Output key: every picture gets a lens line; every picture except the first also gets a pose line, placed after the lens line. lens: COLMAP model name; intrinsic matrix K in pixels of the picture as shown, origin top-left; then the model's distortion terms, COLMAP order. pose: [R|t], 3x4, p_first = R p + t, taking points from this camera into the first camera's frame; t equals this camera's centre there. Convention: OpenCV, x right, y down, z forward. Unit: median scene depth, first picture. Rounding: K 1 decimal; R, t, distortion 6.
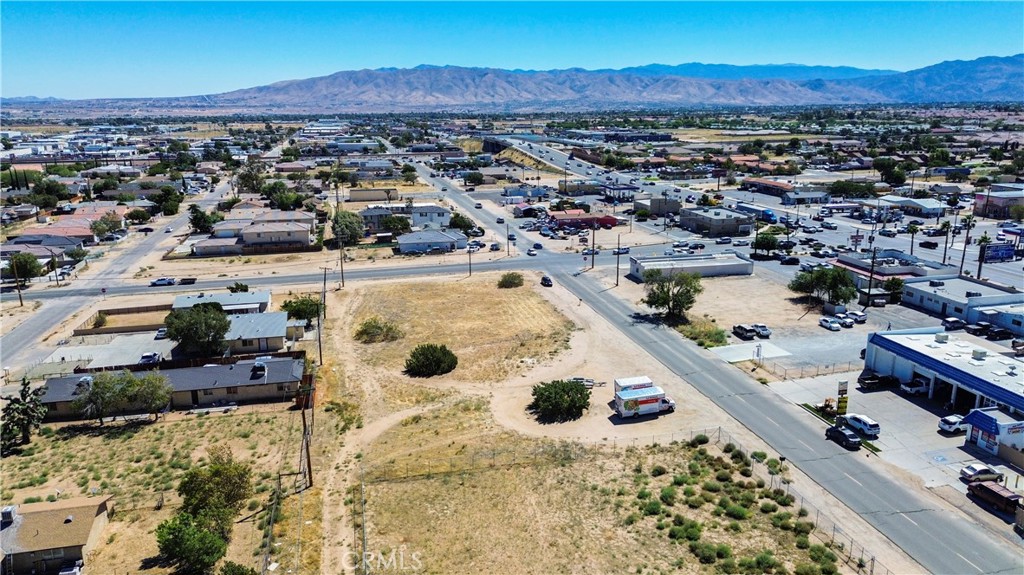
lens RADIAL K [[724.7, 0, 513.0], [0, 724.7, 288.1], [0, 0, 1]] dist [0.078176, -0.076367]
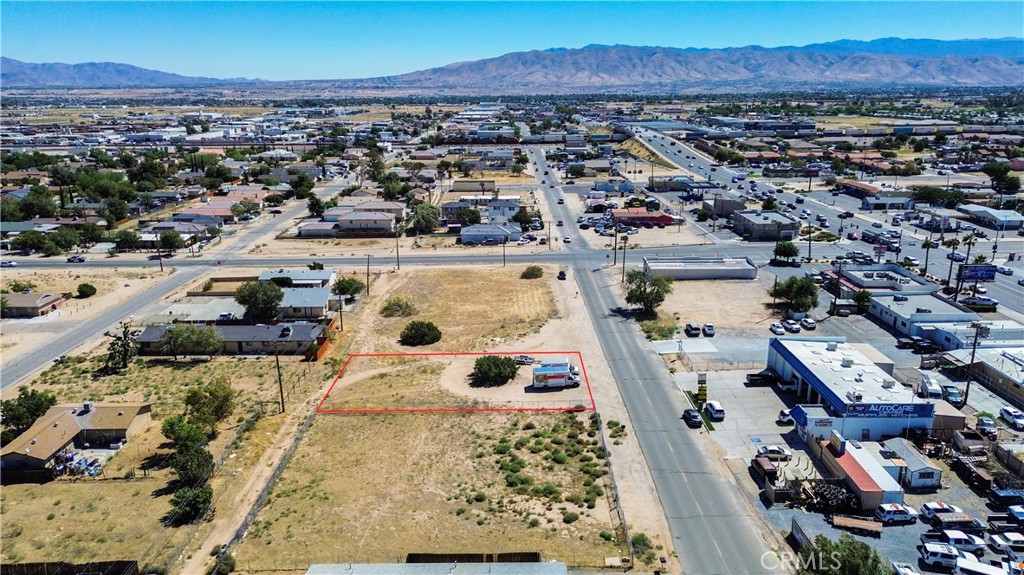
lens RADIAL K [[724.7, 0, 513.0], [0, 724.7, 288.1], [0, 0, 1]] dist [0.078176, -0.076367]
pose [[0.975586, 0.061036, -0.210965, 0.273824], [-0.055623, 0.997955, 0.031502, -0.025958], [0.212457, -0.018998, 0.976986, -0.183806]]
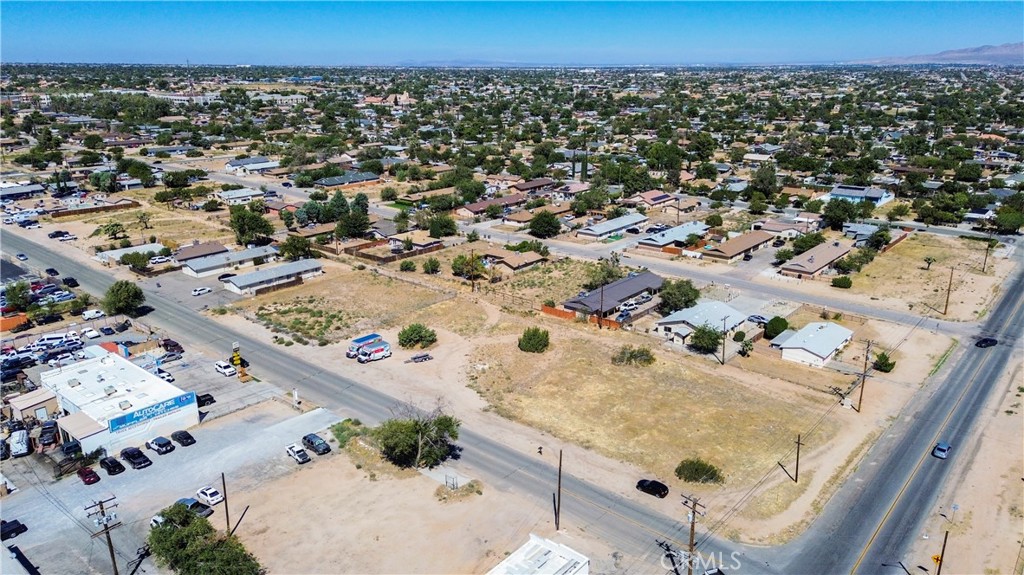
lens RADIAL K [[724.7, 0, 513.0], [0, 724.7, 288.1], [0, 0, 1]] dist [0.078176, -0.076367]
pose [[-0.805793, 0.186087, -0.562201, 0.574156], [-0.136627, 0.865317, 0.482244, -0.546878], [0.576221, 0.465400, -0.671842, 1.612314]]
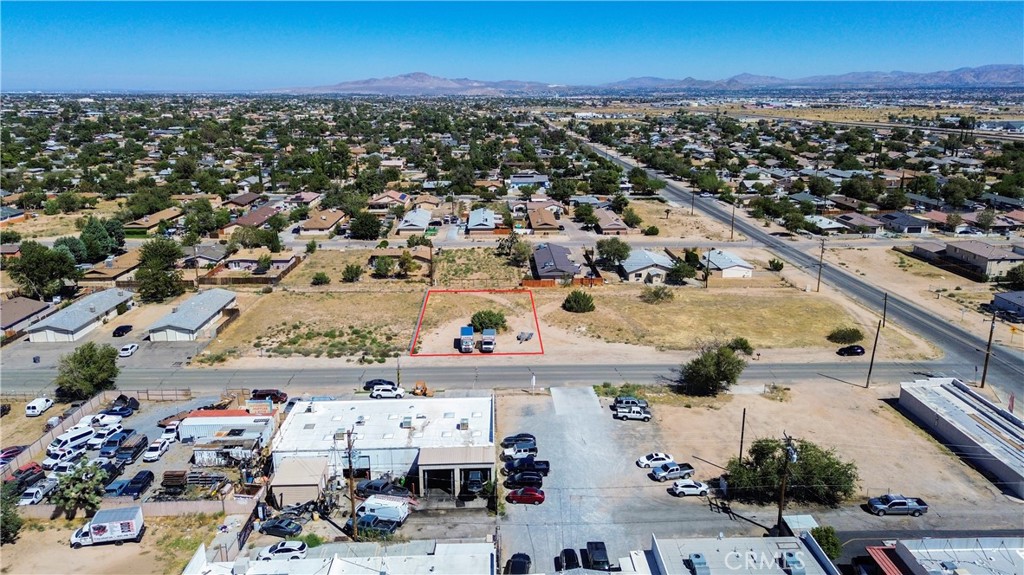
lens RADIAL K [[721.2, 0, 513.6], [0, 721.2, 288.6], [0, 0, 1]] dist [0.100106, -0.106486]
pose [[-0.199159, 0.268483, -0.942471, 1.107160], [-0.238717, 0.919475, 0.312377, -0.301977], [0.950447, 0.287197, -0.119030, 0.919990]]
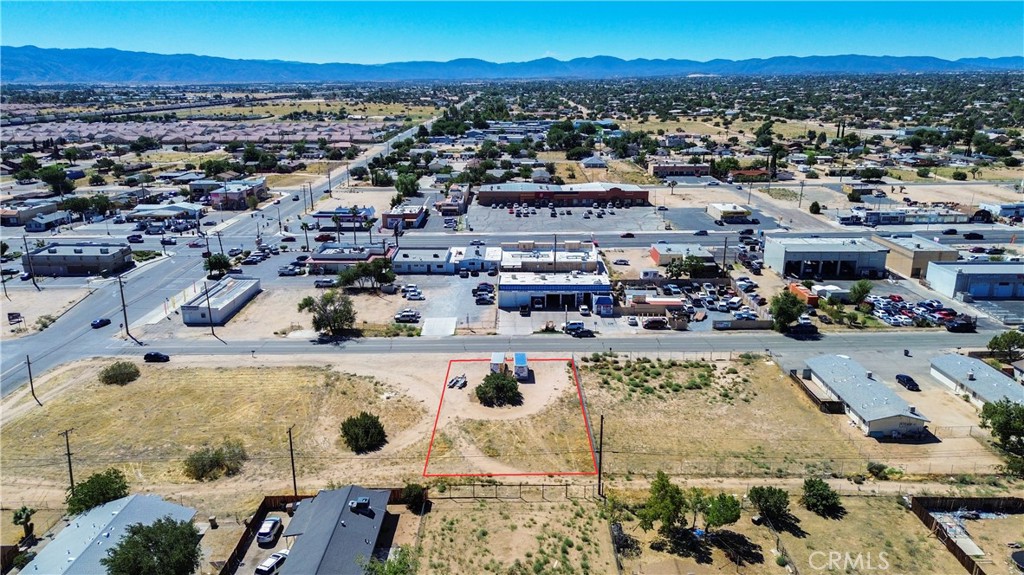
lens RADIAL K [[721.2, 0, 513.6], [0, 721.2, 288.6], [0, 0, 1]] dist [0.100106, -0.106486]
pose [[0.229178, -0.261705, 0.937543, -0.822669], [0.241400, 0.948370, 0.205718, -0.206521], [-0.942976, 0.179177, 0.280522, 0.443197]]
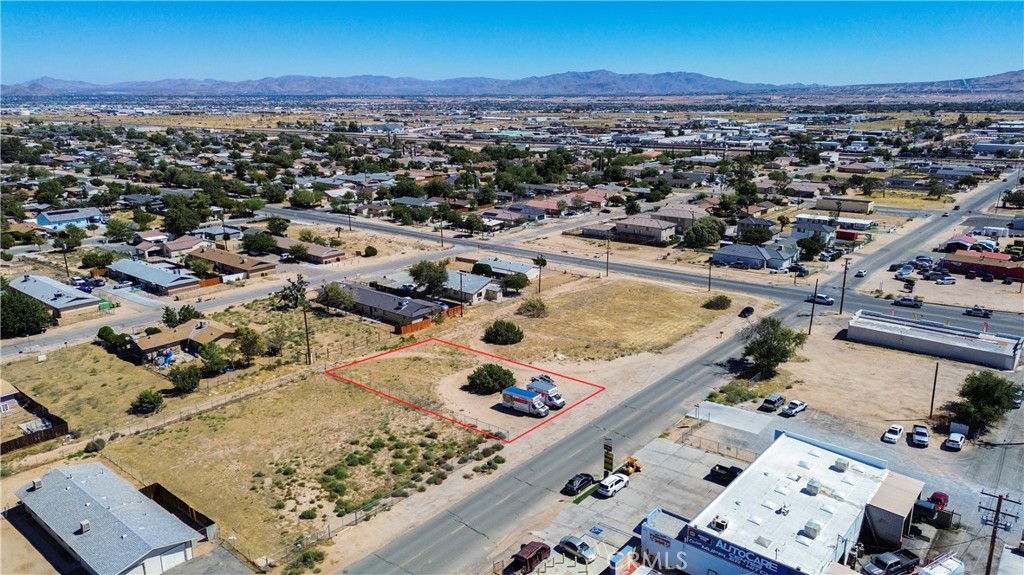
lens RADIAL K [[724.7, 0, 513.0], [0, 724.7, 288.1], [0, 0, 1]] dist [0.078176, -0.076367]
pose [[0.601768, 0.212173, -0.769972, 0.777503], [-0.197512, 0.973657, 0.113935, -0.115721], [0.773863, 0.083517, 0.627823, 0.170881]]
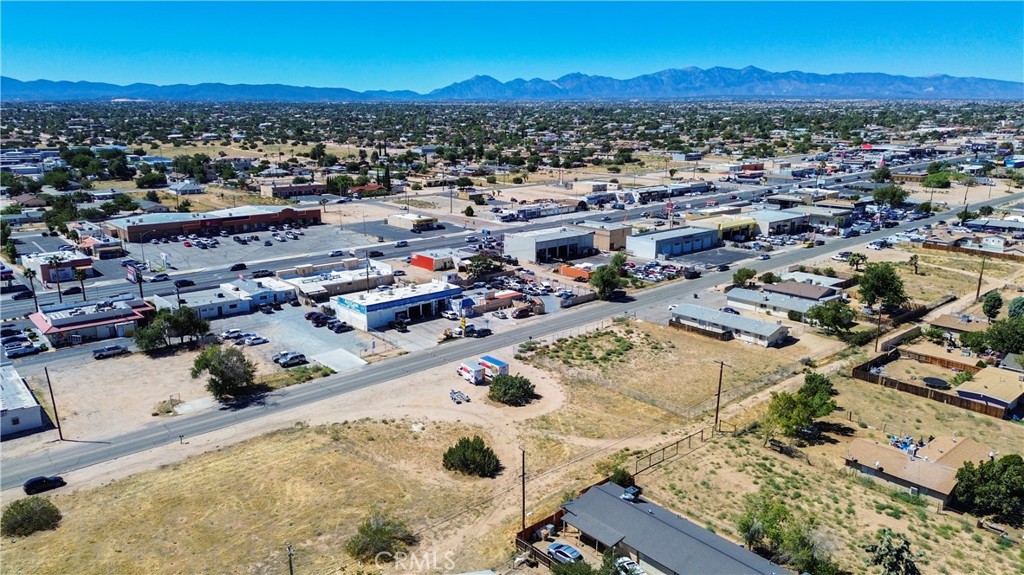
lens RADIAL K [[721.2, 0, 513.6], [0, 721.2, 288.6], [0, 0, 1]] dist [0.100106, -0.106486]
pose [[-0.469309, -0.207633, 0.858276, -0.765916], [0.220956, 0.913430, 0.341796, -0.343056], [-0.854943, 0.350050, -0.382803, 1.084930]]
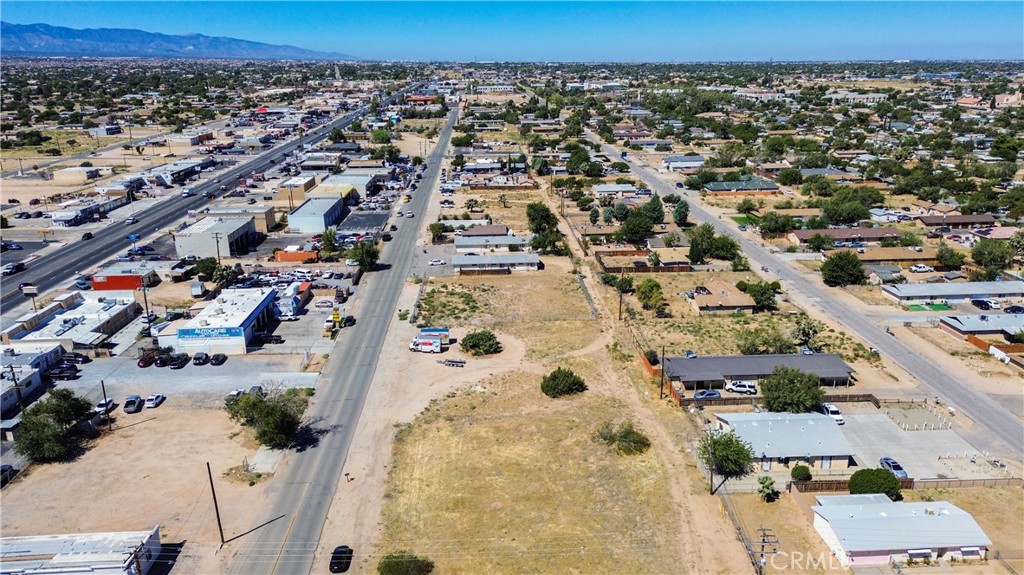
lens RADIAL K [[721.2, 0, 513.6], [0, 721.2, 288.6], [0, 0, 1]] dist [0.100106, -0.106486]
pose [[-0.982933, -0.039270, 0.179725, -0.210063], [0.060893, 0.852430, 0.519283, -0.563917], [-0.173595, 0.521365, -0.835490, 1.683193]]
